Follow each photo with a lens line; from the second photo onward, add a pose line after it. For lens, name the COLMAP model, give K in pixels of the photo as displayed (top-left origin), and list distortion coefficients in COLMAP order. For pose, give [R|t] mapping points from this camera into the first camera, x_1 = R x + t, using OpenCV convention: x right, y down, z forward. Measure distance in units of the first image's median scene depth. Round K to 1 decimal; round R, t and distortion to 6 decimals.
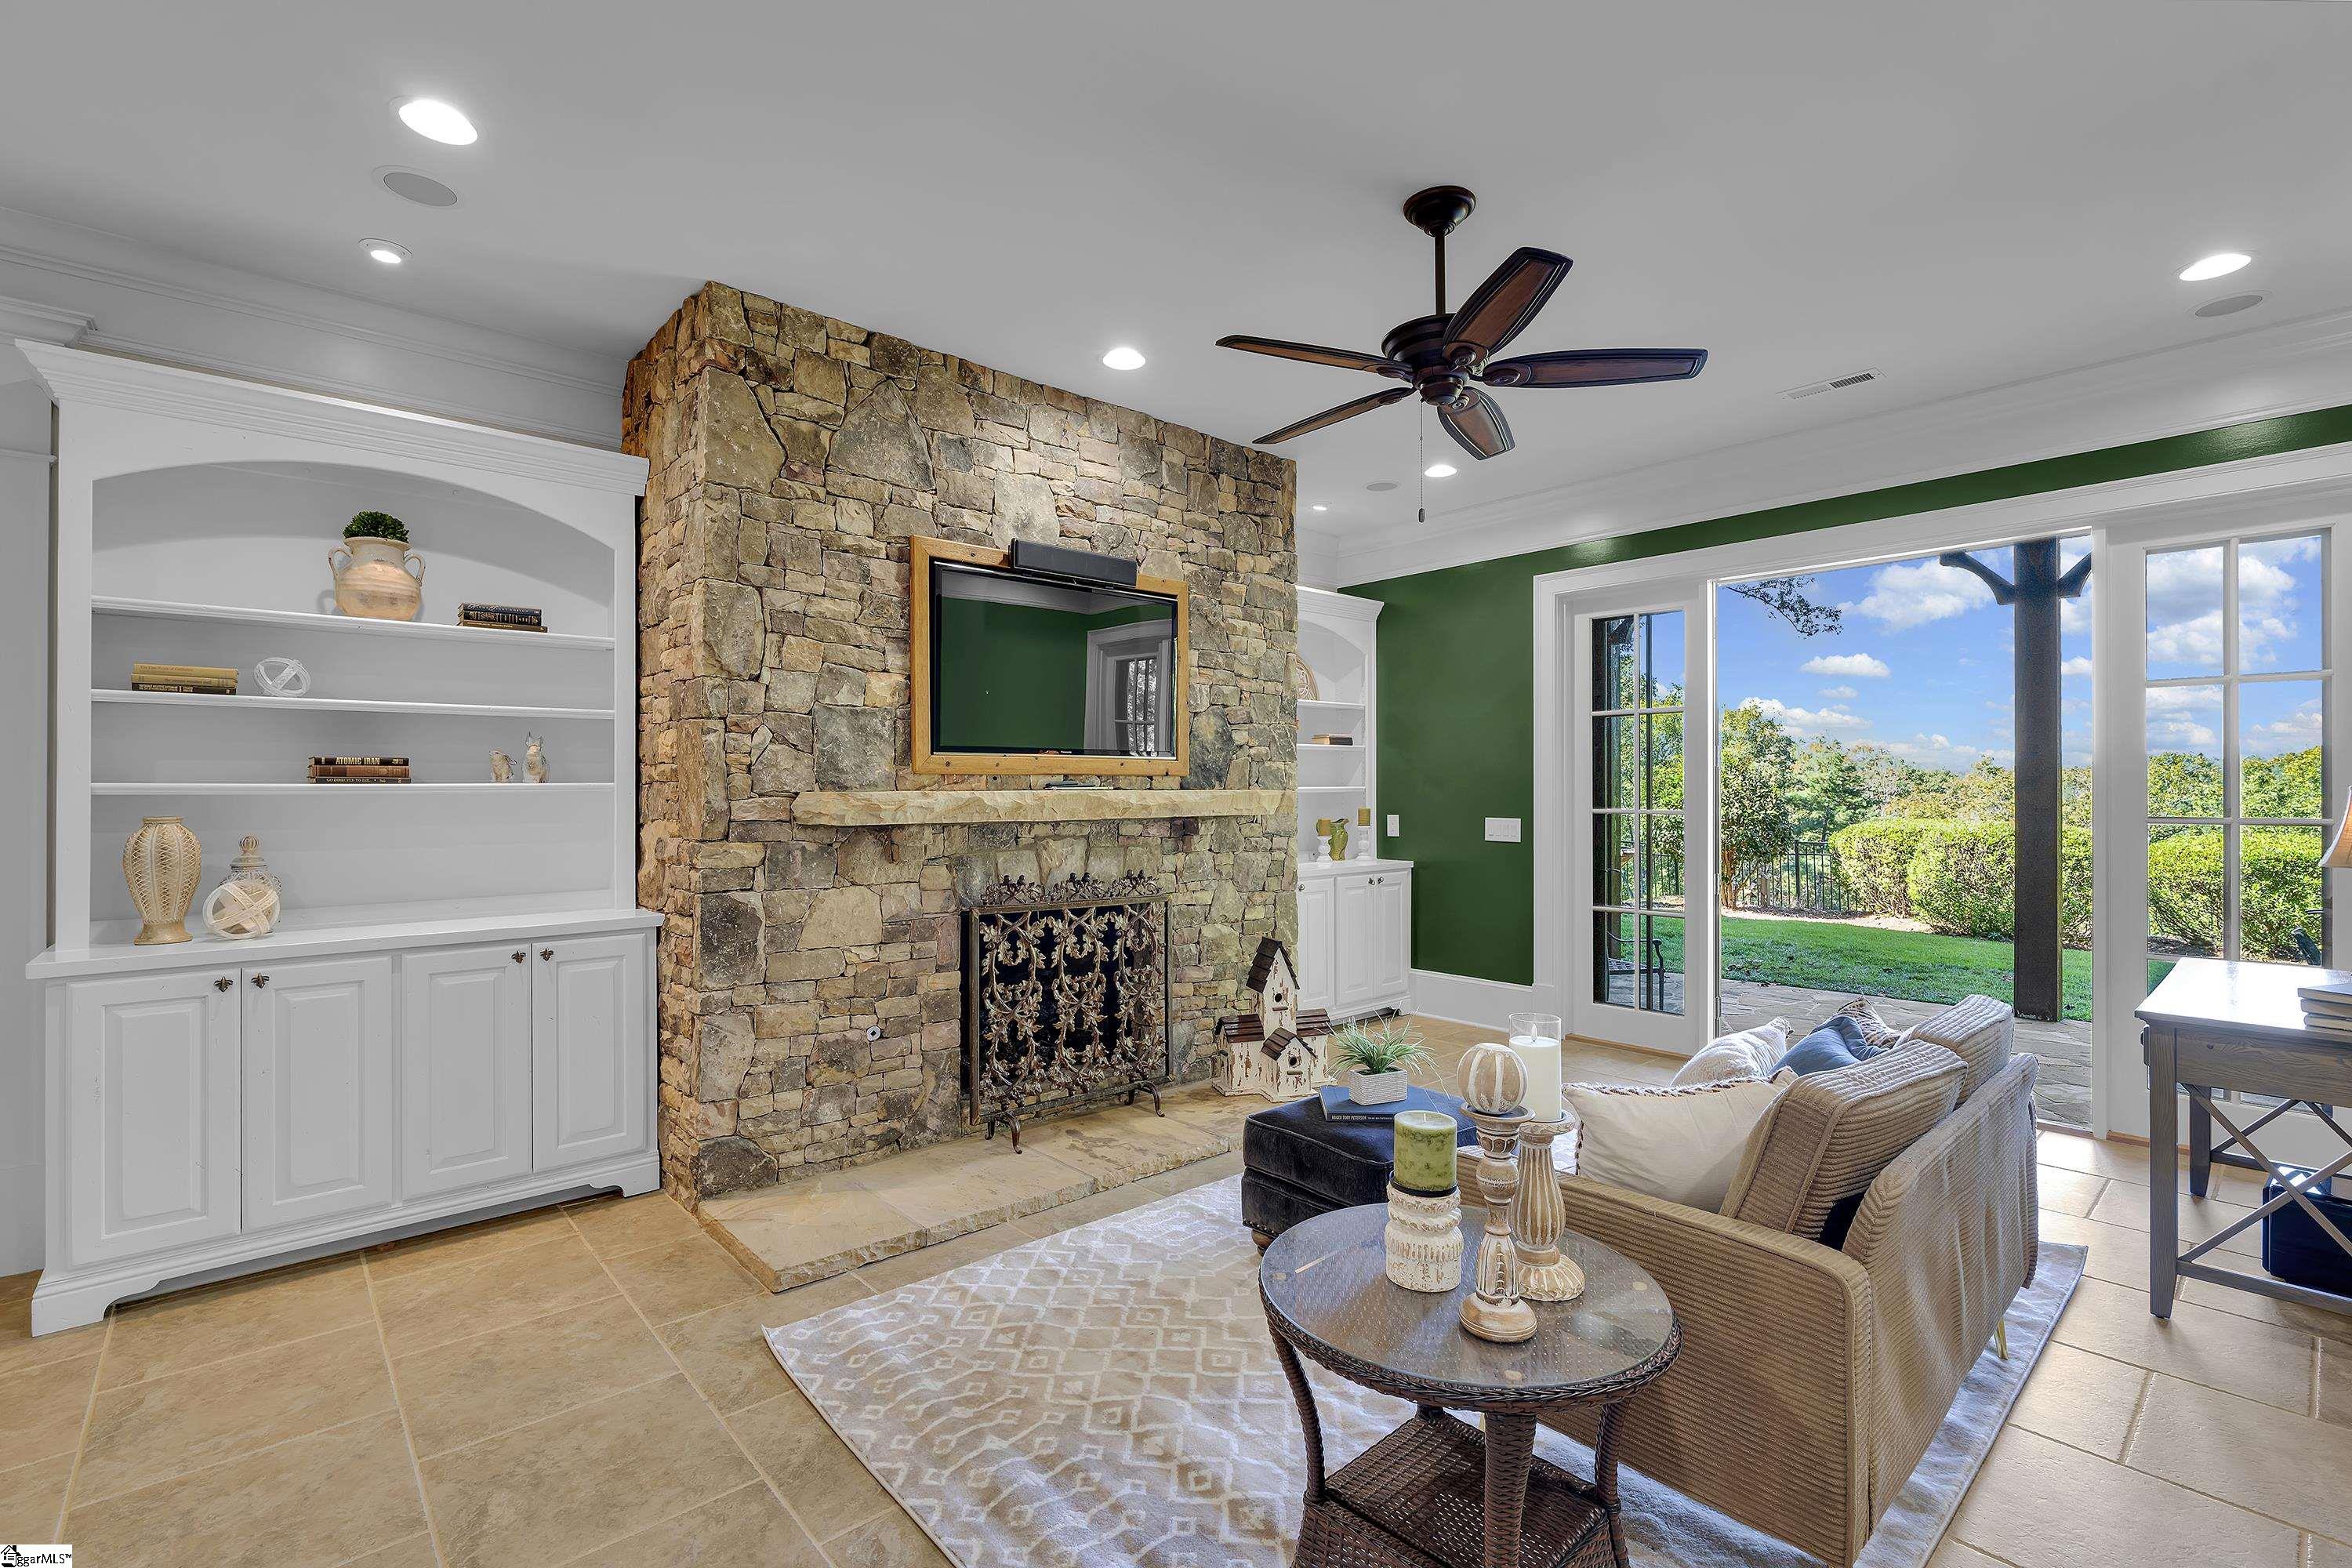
lens RADIAL K [[1031.1, 0, 1174.2], [0, 1031.1, 788.6], [0, 0, 1]] dist [-0.002477, -0.000164]
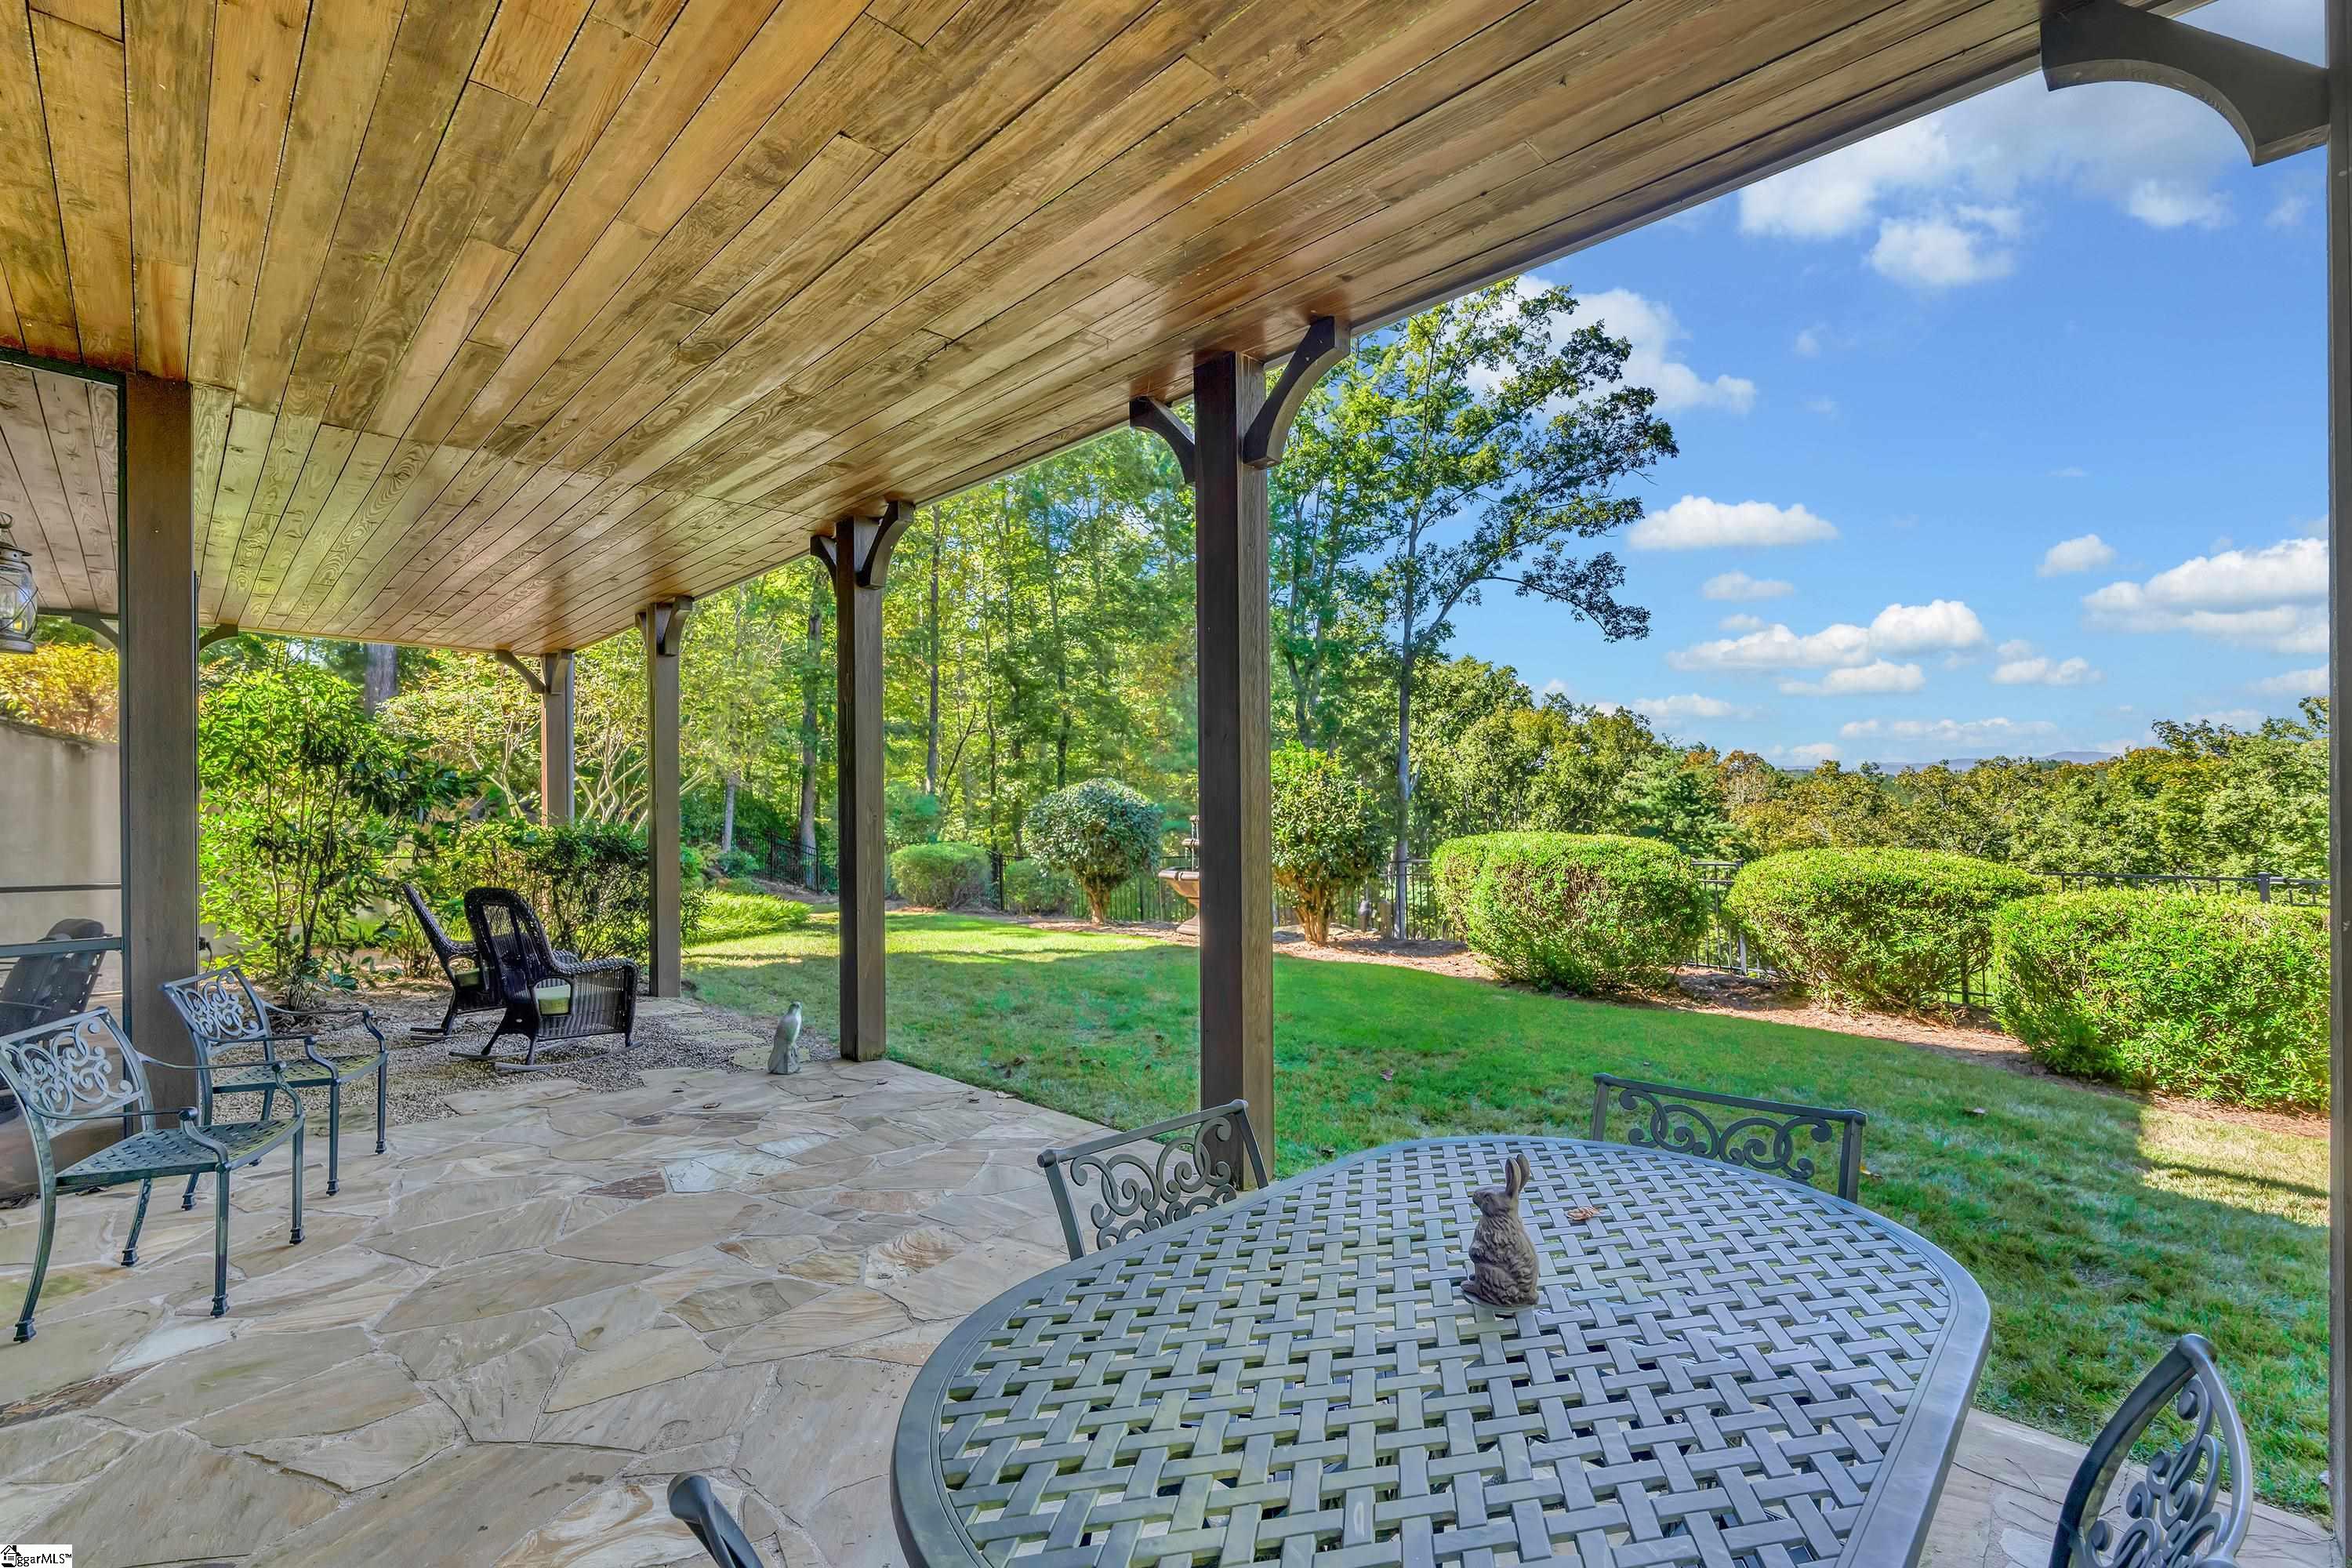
lens RADIAL K [[1022.3, 0, 1168.6], [0, 1022.3, 791.1], [0, 0, 1]] dist [-0.002787, -0.000763]
pose [[0.997924, -0.009694, 0.063673, 0.135363], [0.010423, 0.999884, -0.011129, 0.001177], [-0.063558, 0.011770, 0.997909, 0.074377]]
